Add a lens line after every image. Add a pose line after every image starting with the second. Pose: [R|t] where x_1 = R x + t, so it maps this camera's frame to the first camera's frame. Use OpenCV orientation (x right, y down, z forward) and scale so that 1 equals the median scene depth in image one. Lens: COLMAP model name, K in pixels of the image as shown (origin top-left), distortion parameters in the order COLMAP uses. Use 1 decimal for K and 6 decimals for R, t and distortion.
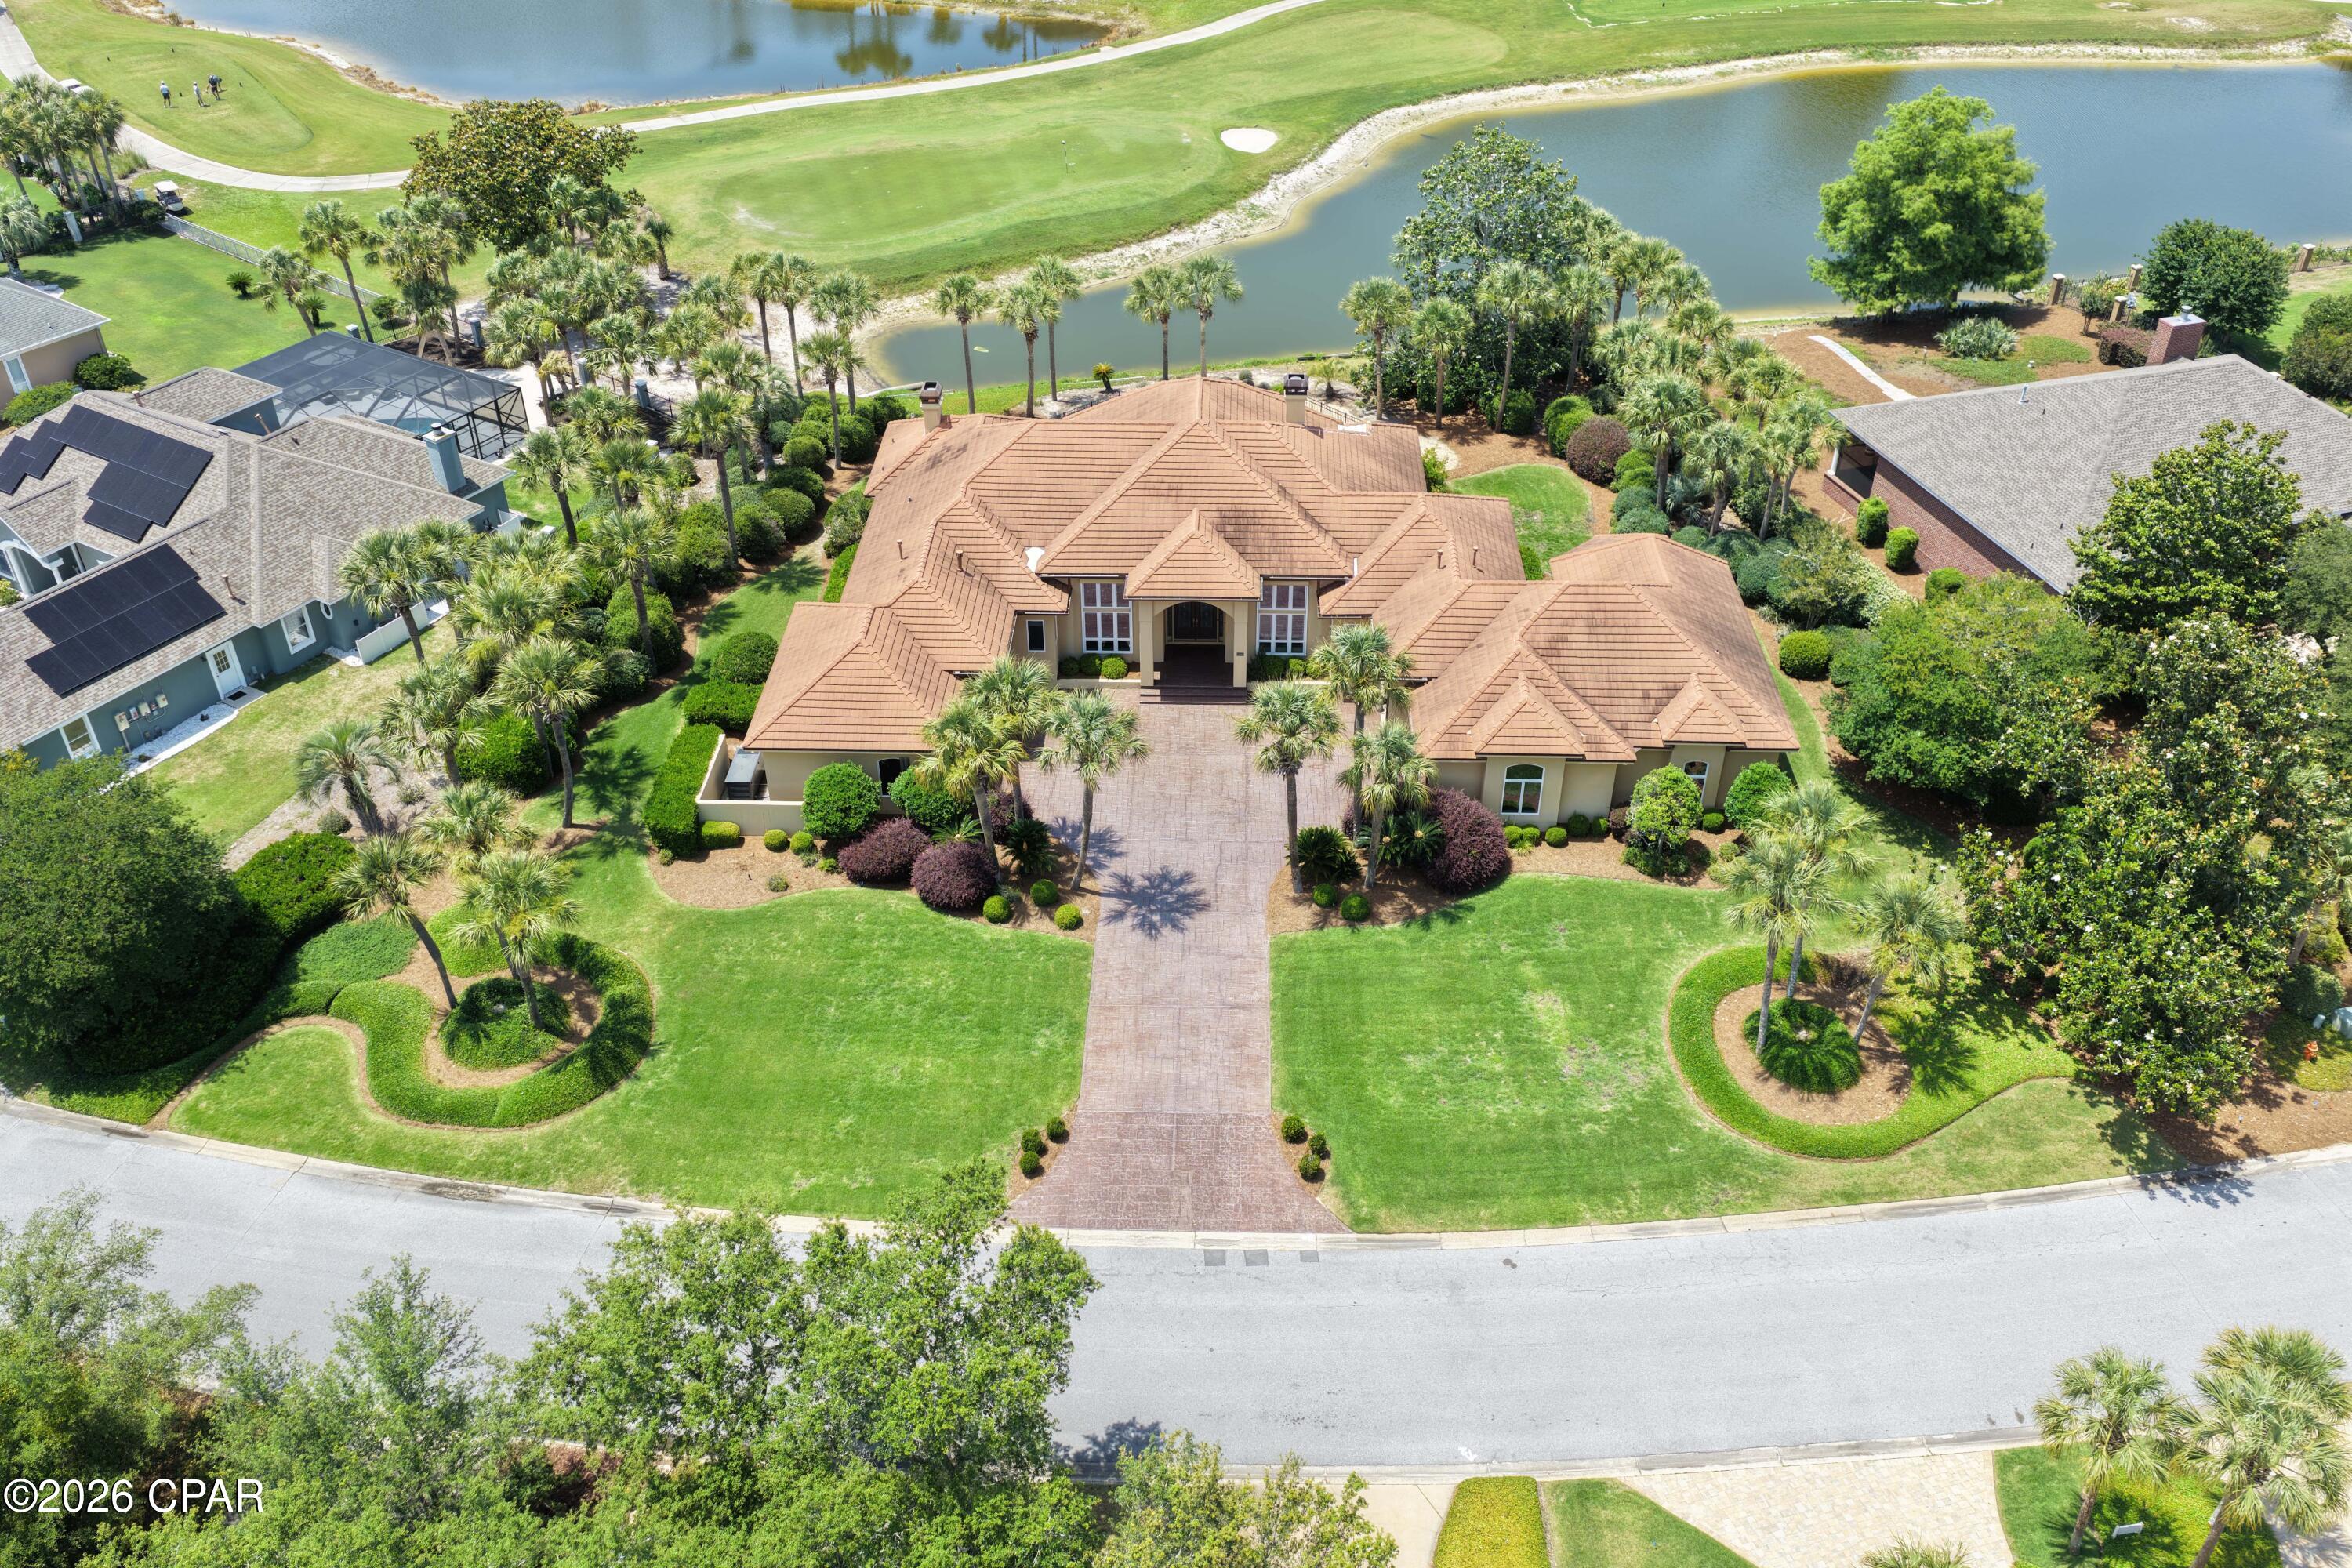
lens RADIAL K [[1960.5, 0, 1176.0], [0, 1960.5, 784.0], [0, 0, 1]] dist [-0.006174, 0.011061]
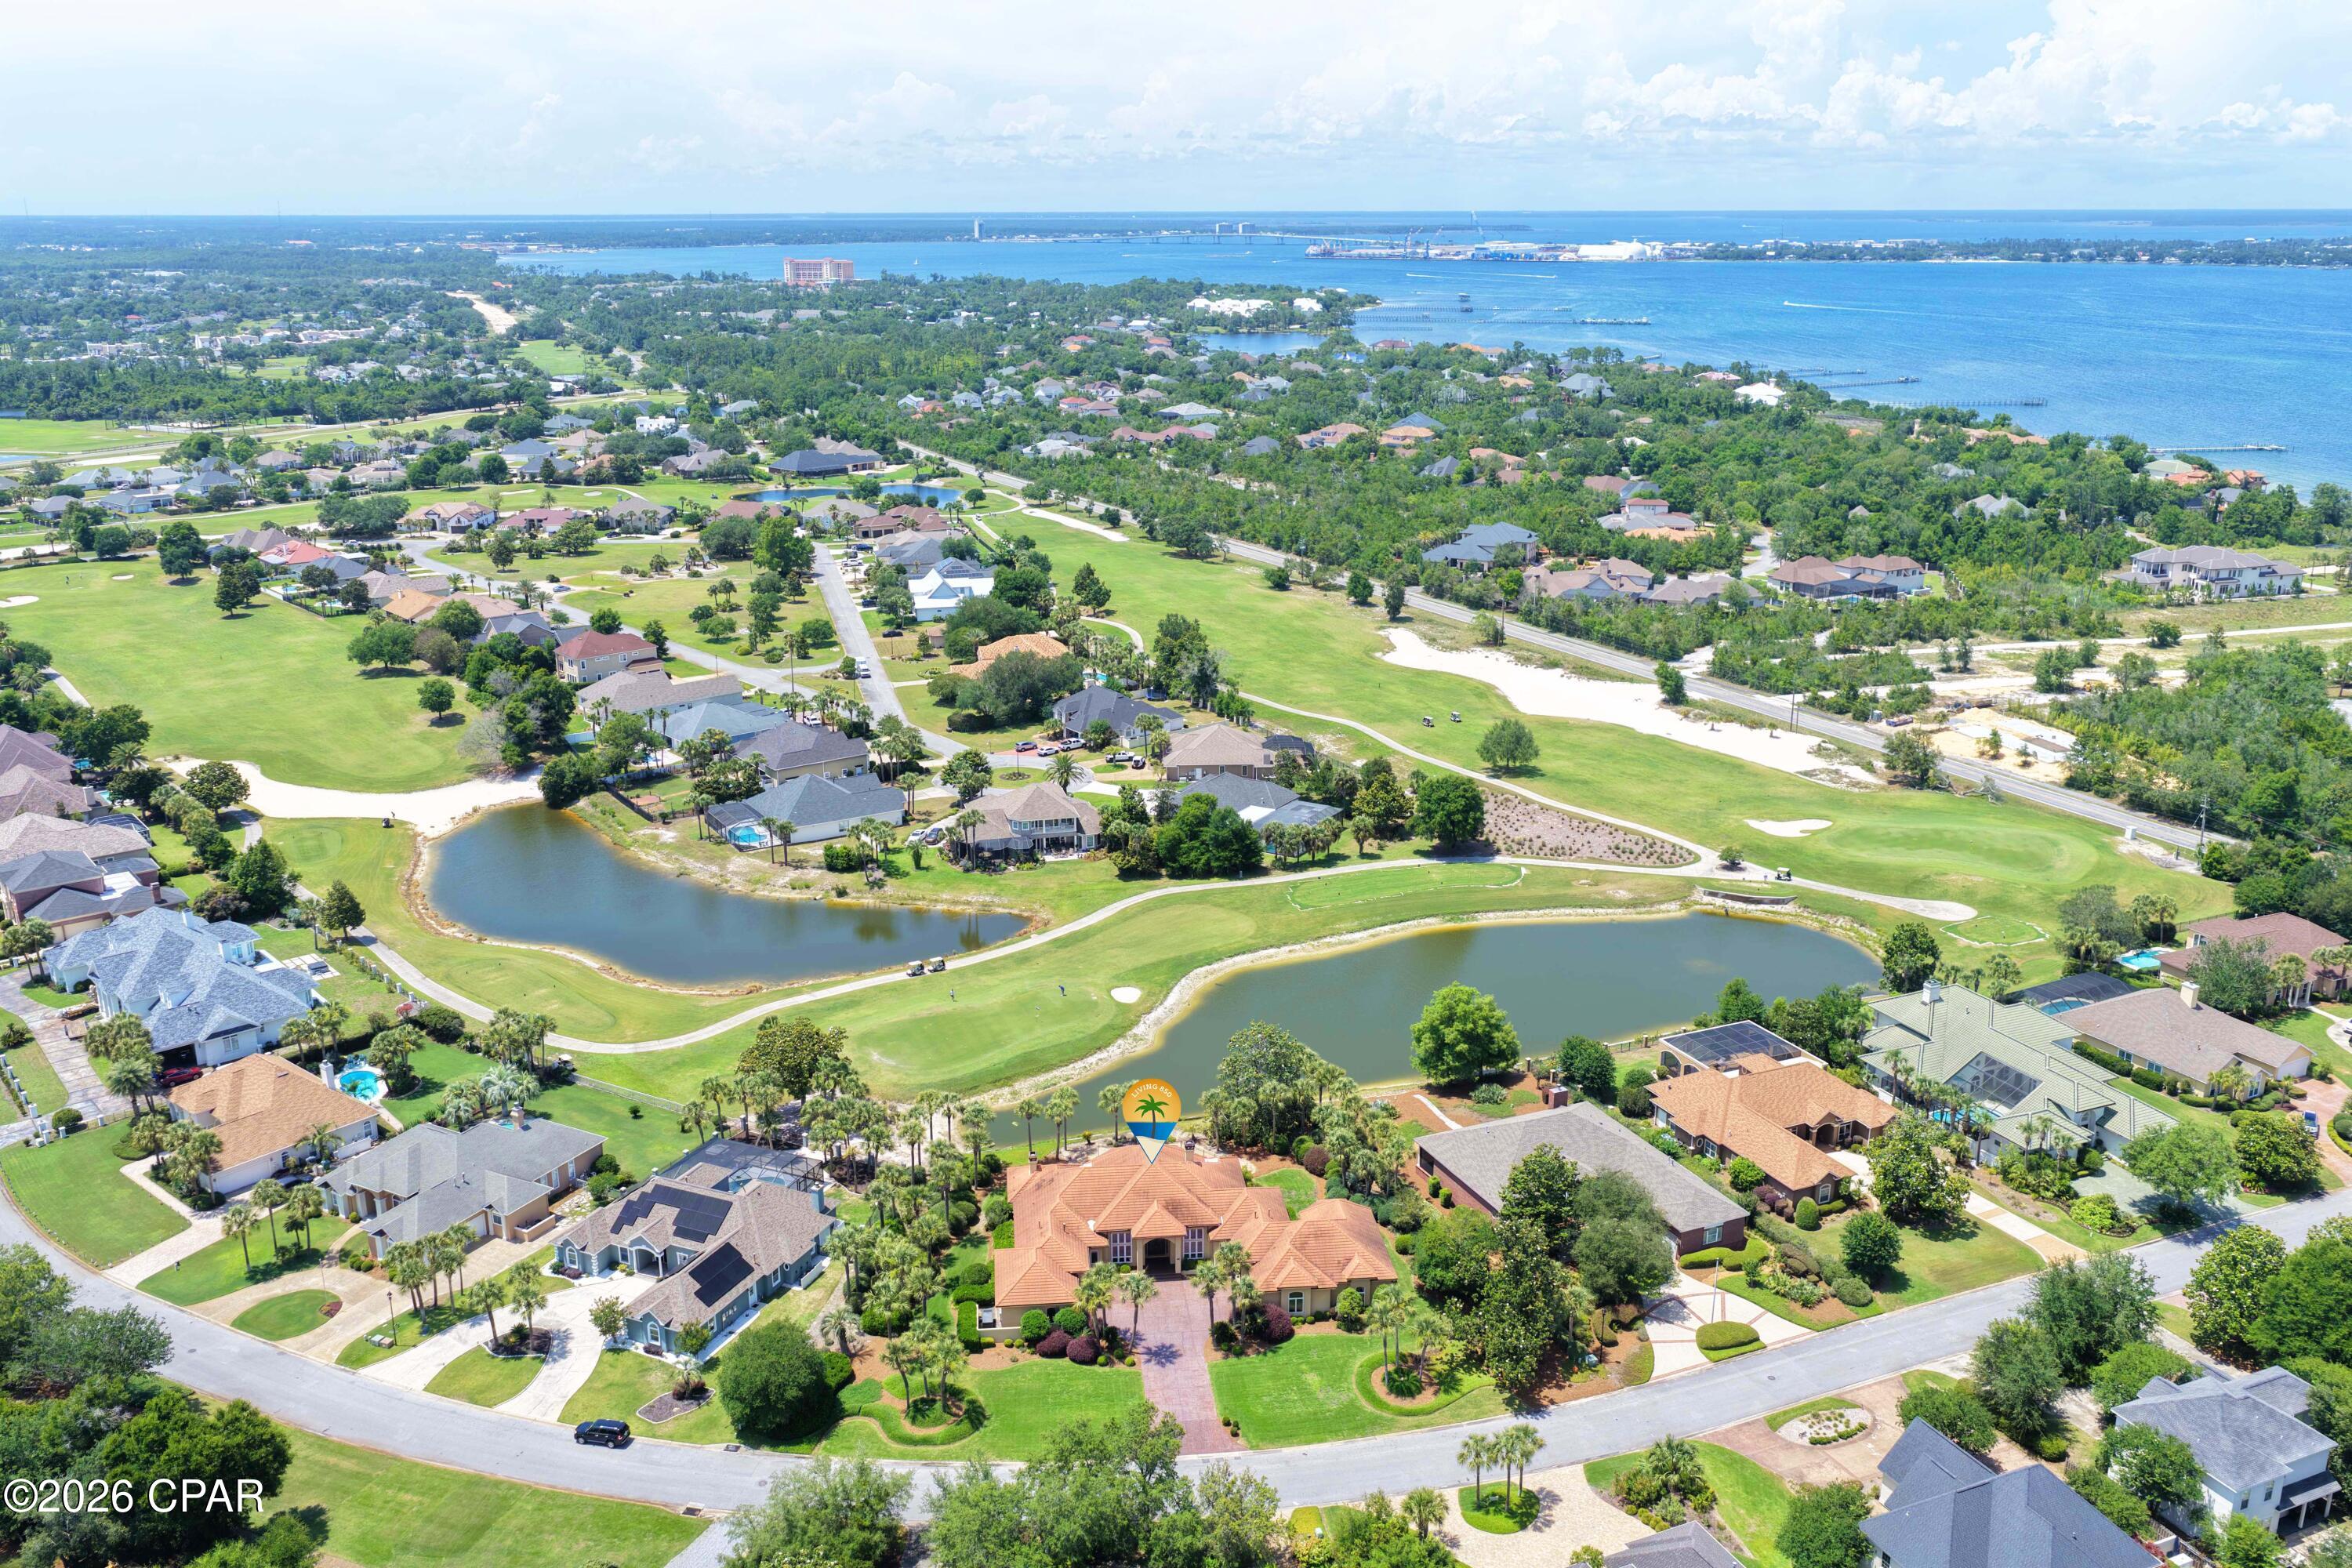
lens RADIAL K [[1960.5, 0, 1176.0], [0, 1960.5, 784.0], [0, 0, 1]] dist [-0.006174, 0.011061]
pose [[0.991629, -0.037011, 0.123700, -0.252043], [0.075575, 0.943155, -0.323646, 0.166821], [-0.104690, 0.330285, 0.938057, -1.499050]]
